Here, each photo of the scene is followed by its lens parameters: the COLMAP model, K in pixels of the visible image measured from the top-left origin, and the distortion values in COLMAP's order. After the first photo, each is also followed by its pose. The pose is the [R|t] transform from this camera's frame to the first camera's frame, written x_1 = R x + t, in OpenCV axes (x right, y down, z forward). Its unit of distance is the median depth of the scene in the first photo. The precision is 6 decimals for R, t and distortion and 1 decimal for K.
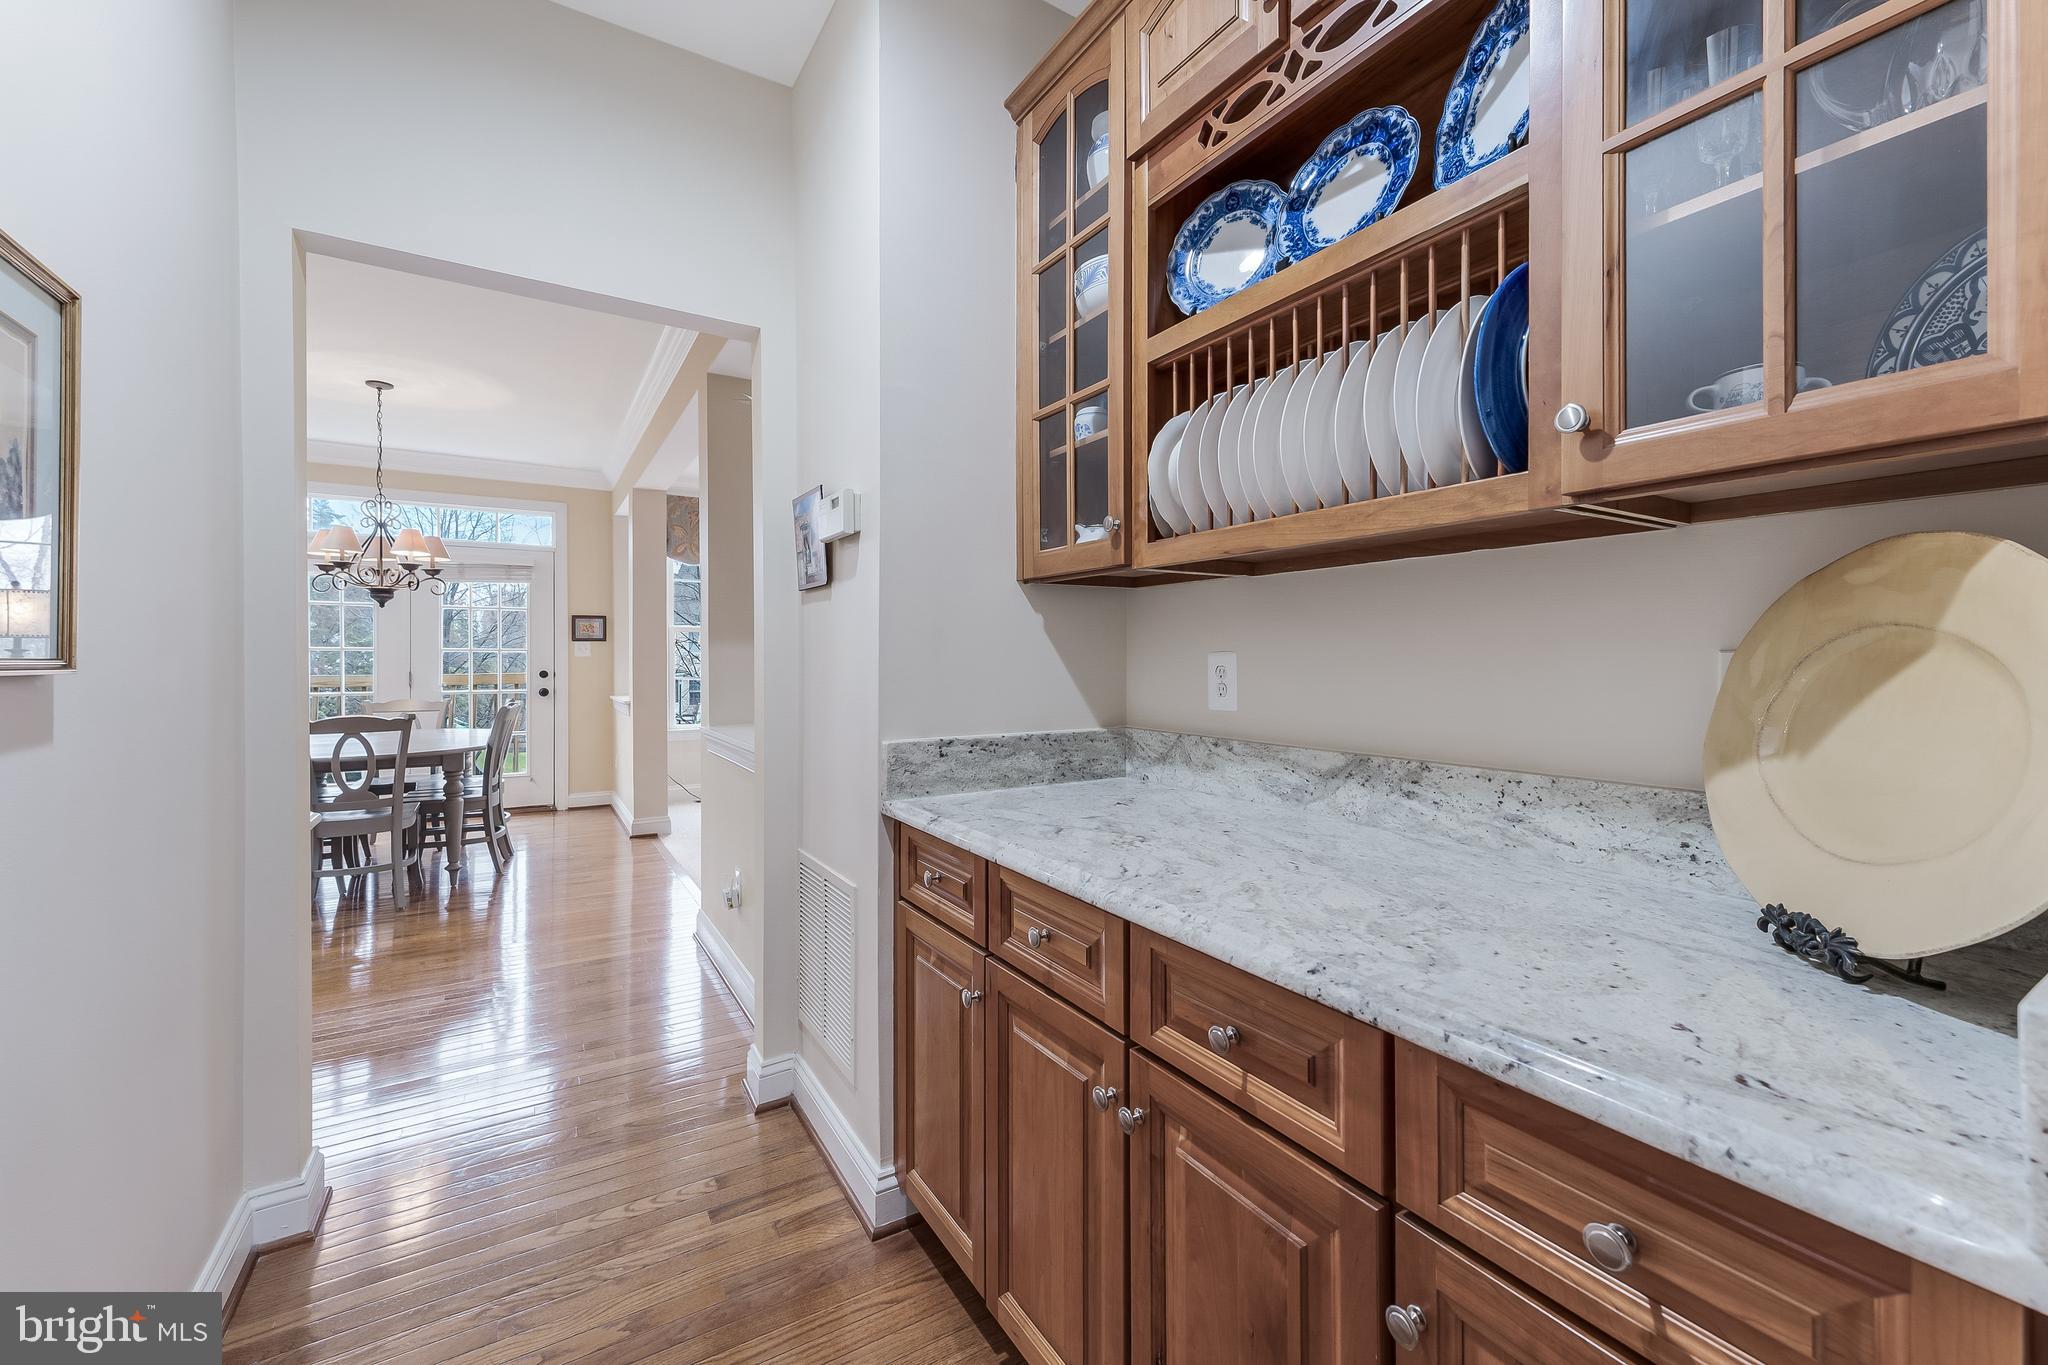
lens RADIAL K [[828.6, 0, 1047.9], [0, 828.6, 656.6], [0, 0, 1]] dist [0.001567, -0.000692]
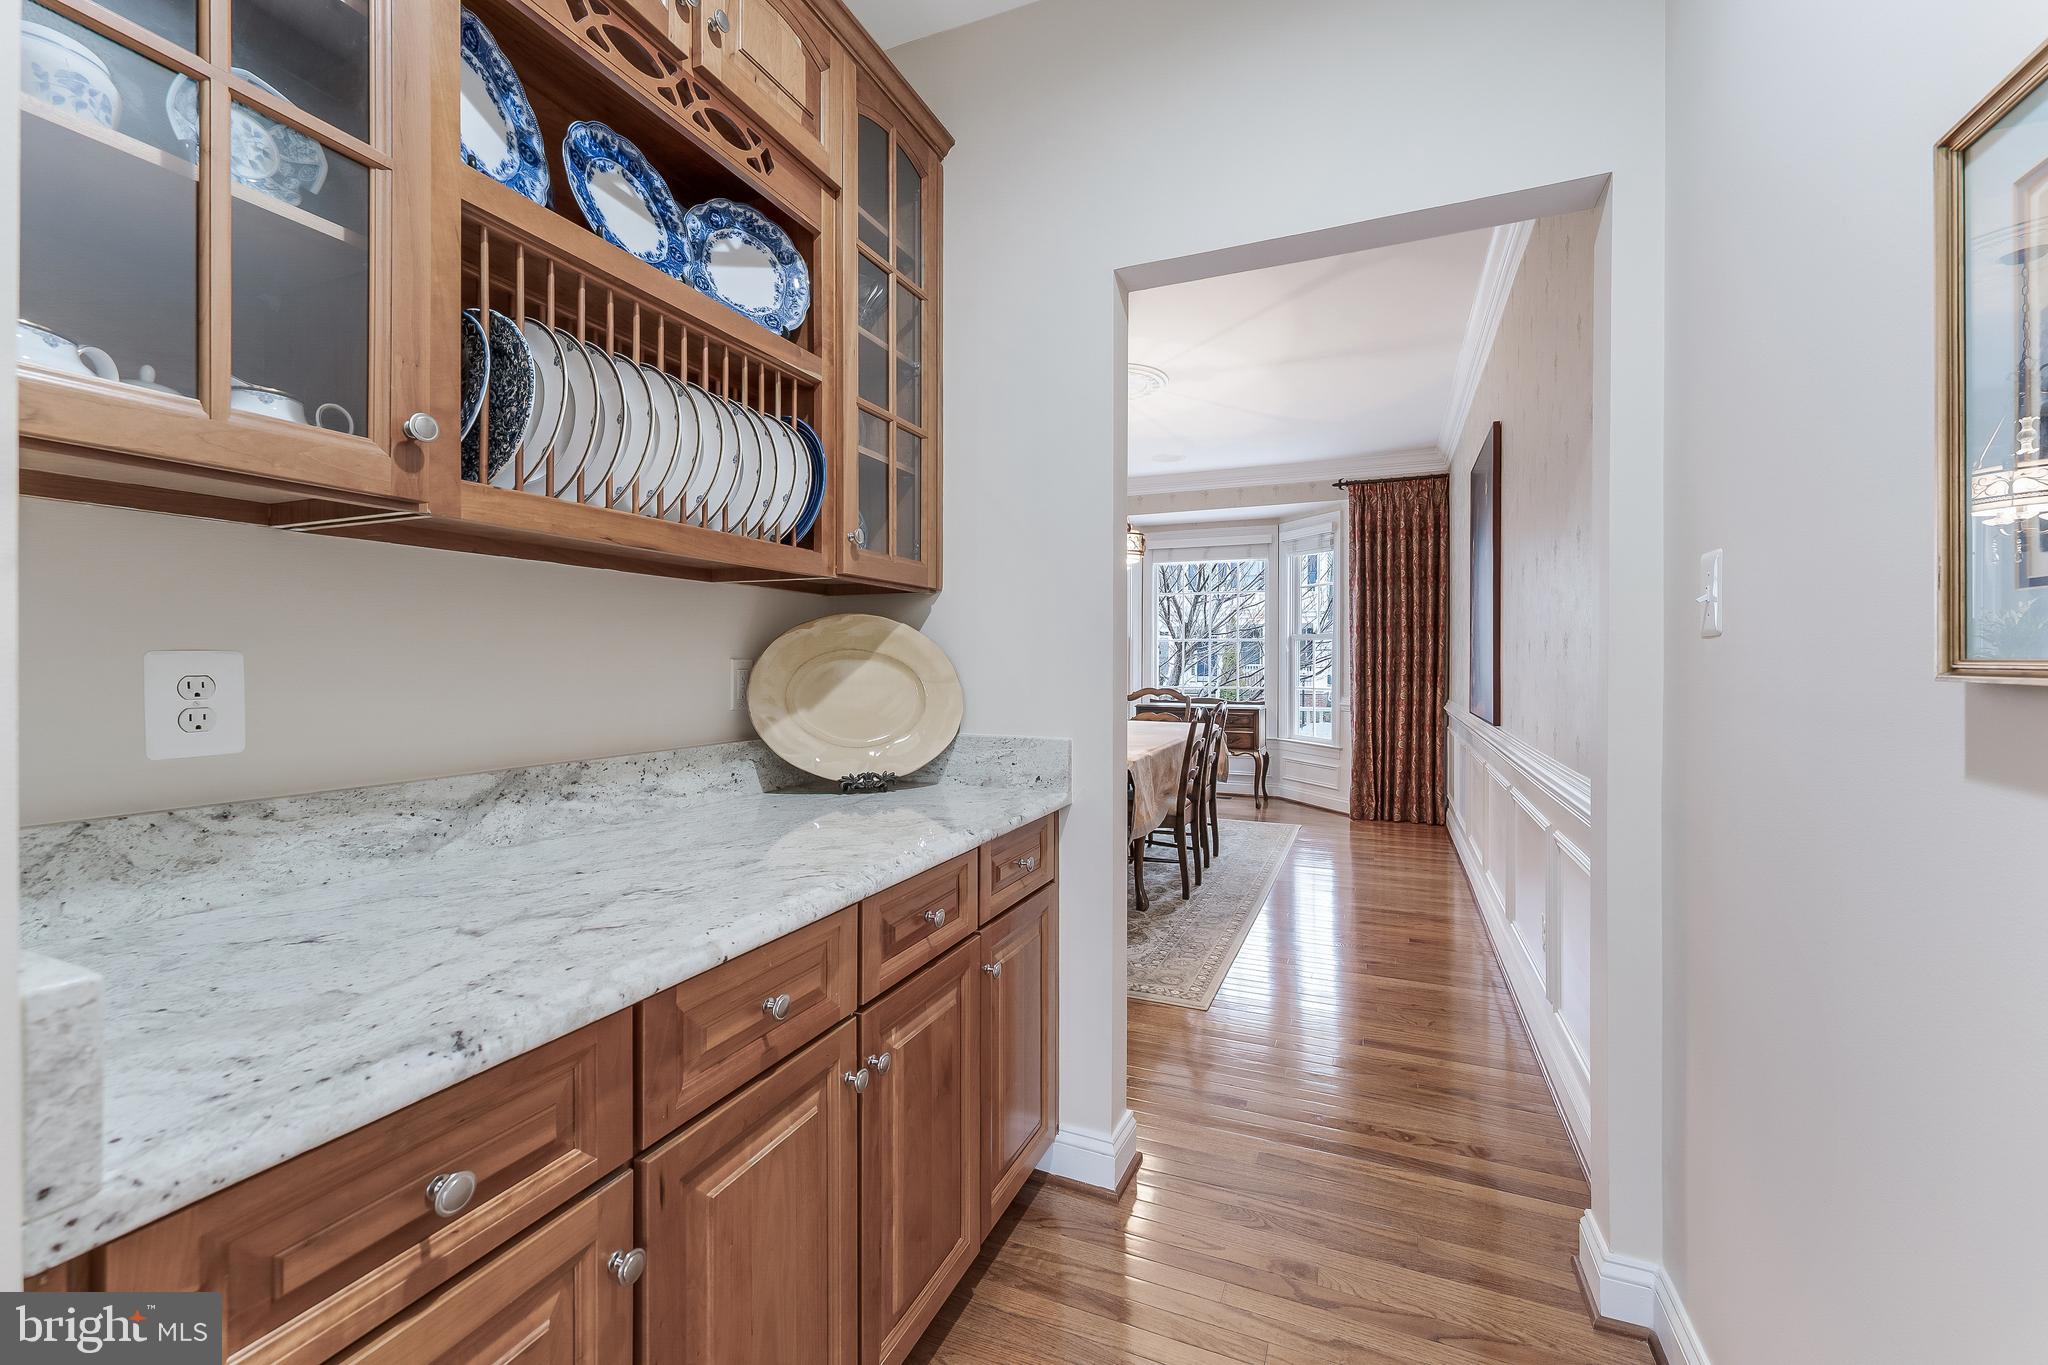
lens RADIAL K [[828.6, 0, 1025.5], [0, 828.6, 660.7], [0, 0, 1]] dist [0.001567, -0.000692]
pose [[-0.568563, 0.002783, 0.822635, -0.737298], [-0.002566, 0.999983, -0.005157, 0.003342], [-0.822636, -0.005043, -0.568546, 1.138608]]
